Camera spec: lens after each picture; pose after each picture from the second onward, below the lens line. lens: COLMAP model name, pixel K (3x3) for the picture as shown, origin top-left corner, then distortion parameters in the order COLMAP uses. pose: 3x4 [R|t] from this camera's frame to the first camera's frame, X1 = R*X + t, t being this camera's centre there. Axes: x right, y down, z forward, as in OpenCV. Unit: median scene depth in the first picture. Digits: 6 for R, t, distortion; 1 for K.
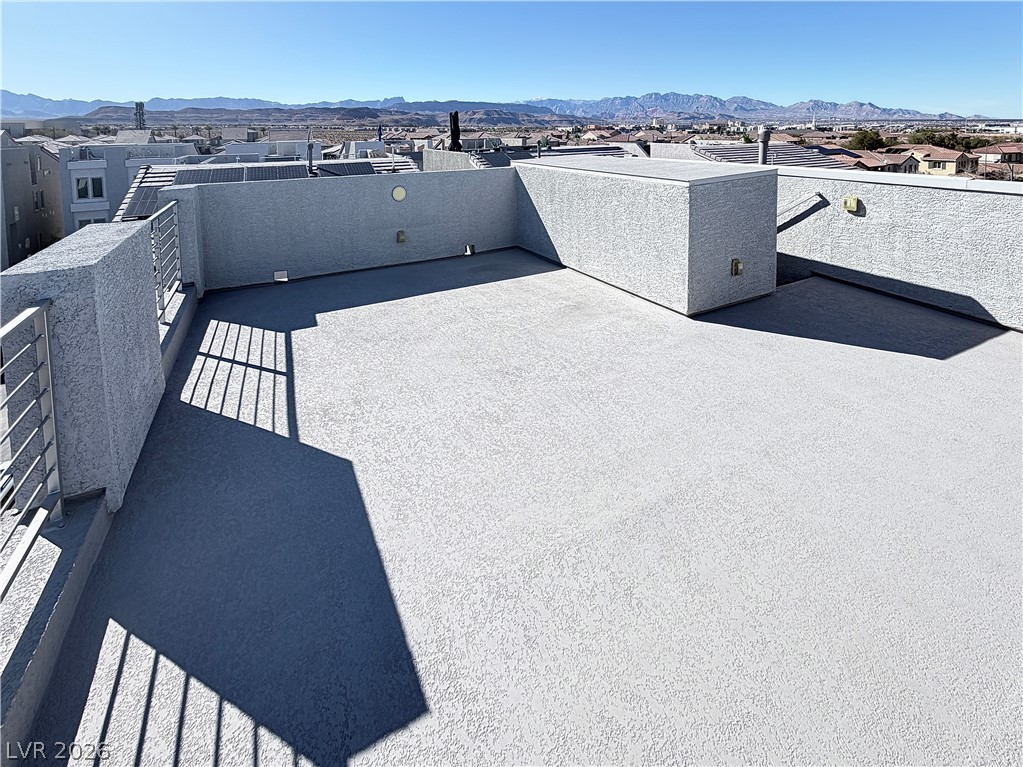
lens RADIAL K [[457.0, 0, 524.7], [0, 457.0, 380.1], [0, 0, 1]] dist [0.000787, 0.000437]
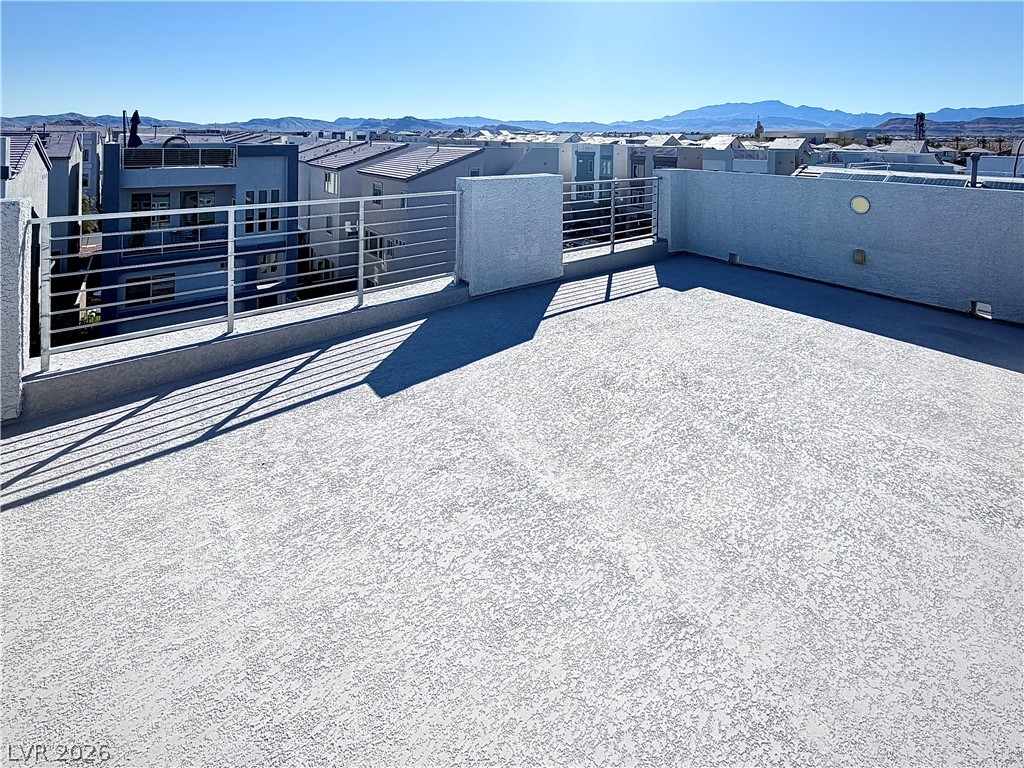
lens RADIAL K [[457.5, 0, 525.2], [0, 457.5, 380.6], [0, 0, 1]] dist [0.000787, 0.000437]
pose [[0.113080, 0.472967, -0.873794, 0.600711], [-0.495832, 0.788965, 0.362884, -0.152494], [0.861025, 0.392220, 0.323729, 0.318839]]
